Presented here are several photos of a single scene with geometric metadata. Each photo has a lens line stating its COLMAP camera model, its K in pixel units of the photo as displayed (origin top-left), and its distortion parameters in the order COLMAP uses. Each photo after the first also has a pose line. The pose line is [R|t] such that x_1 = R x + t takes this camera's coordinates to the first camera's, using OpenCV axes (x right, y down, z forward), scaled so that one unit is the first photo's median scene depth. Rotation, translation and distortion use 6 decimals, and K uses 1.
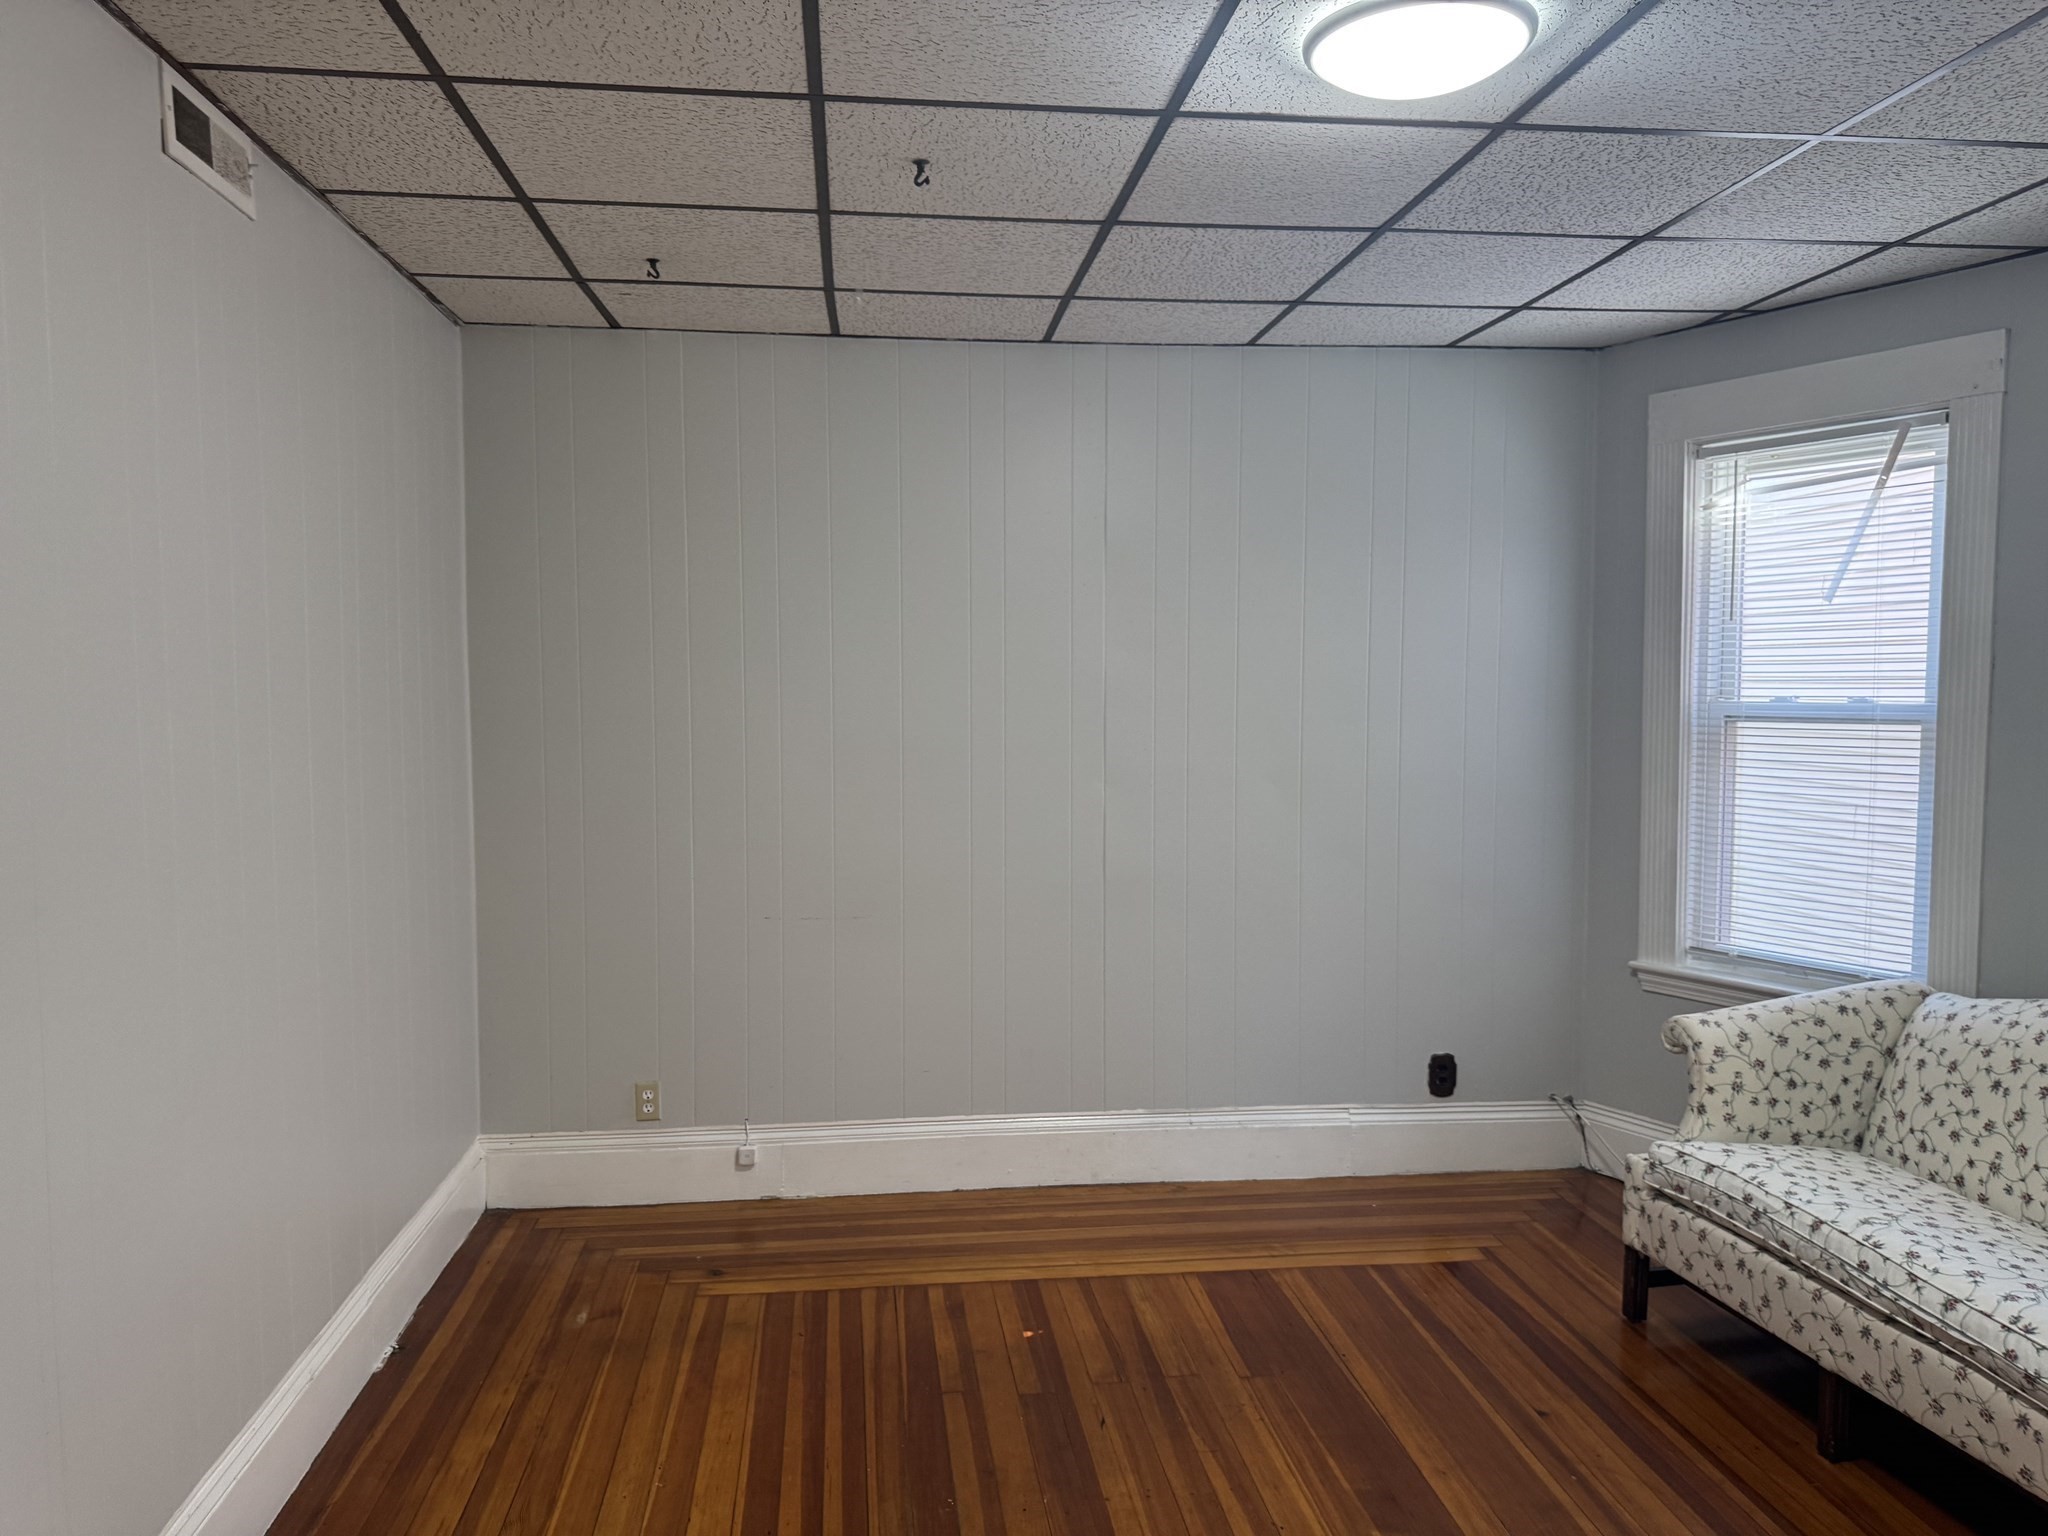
lens RADIAL K [[1422.4, 0, 1020.7], [0, 1422.4, 783.0], [0, 0, 1]] dist [0.038502, -0.039145]
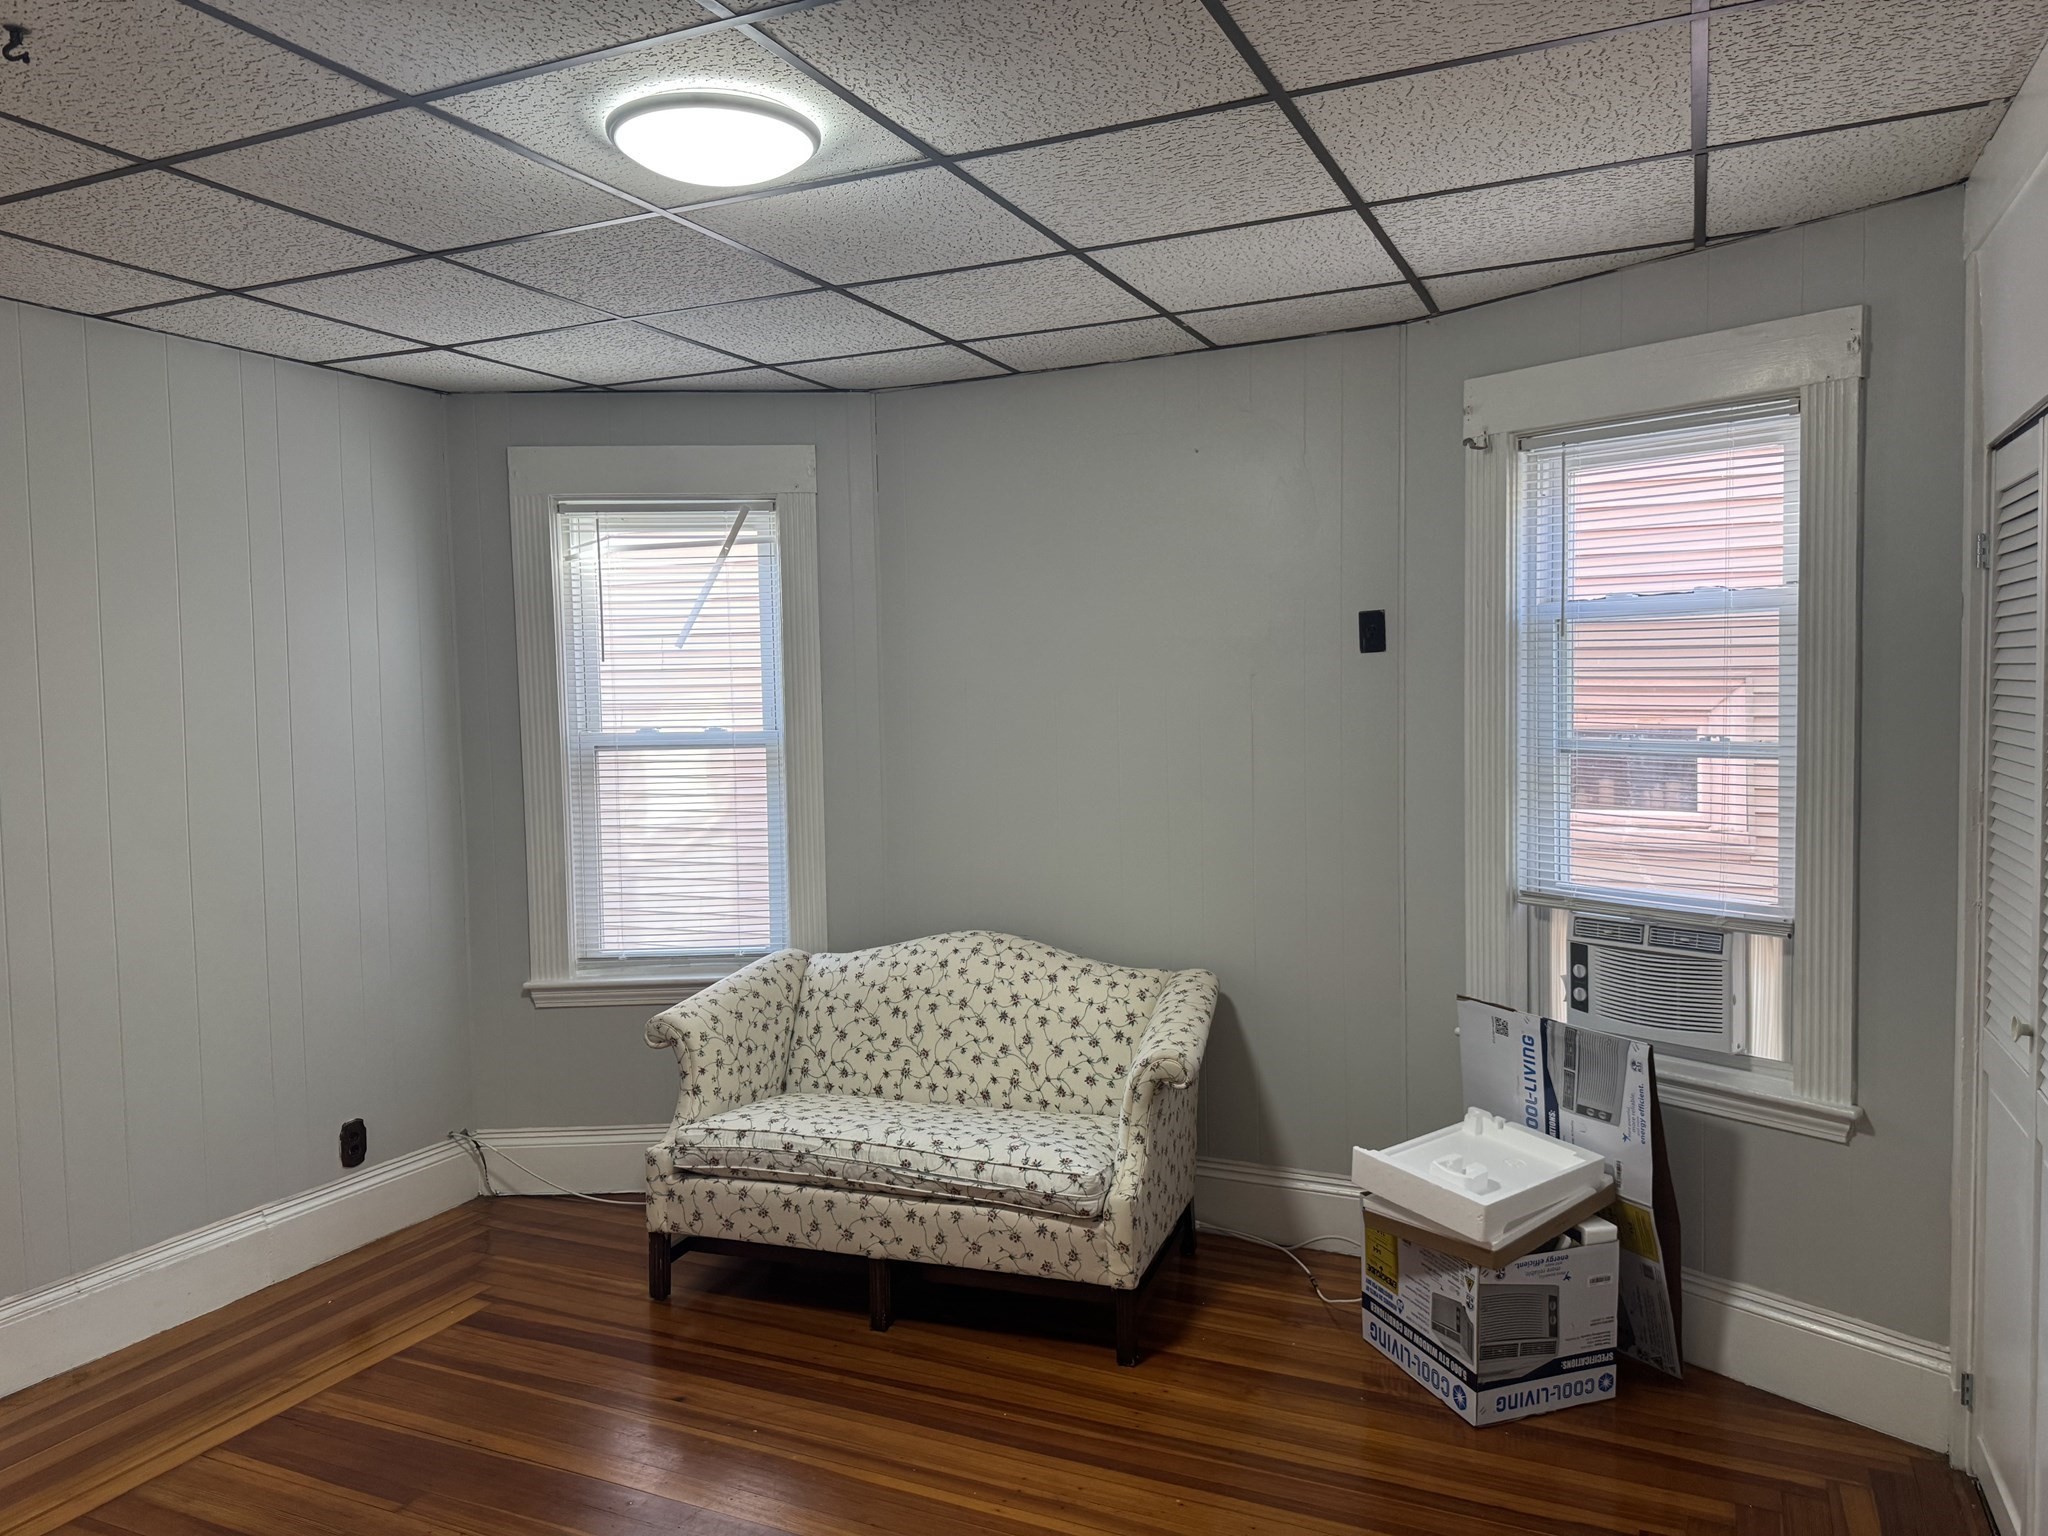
lens RADIAL K [[1422.4, 0, 1029.4], [0, 1422.4, 749.6], [0, 0, 1]] dist [0.038502, -0.039145]
pose [[0.526104, -0.042115, 0.849377, -0.347306], [0.078569, 0.996908, 0.000764, -0.022926], [-0.846783, 0.066333, 0.527787, 0.162460]]
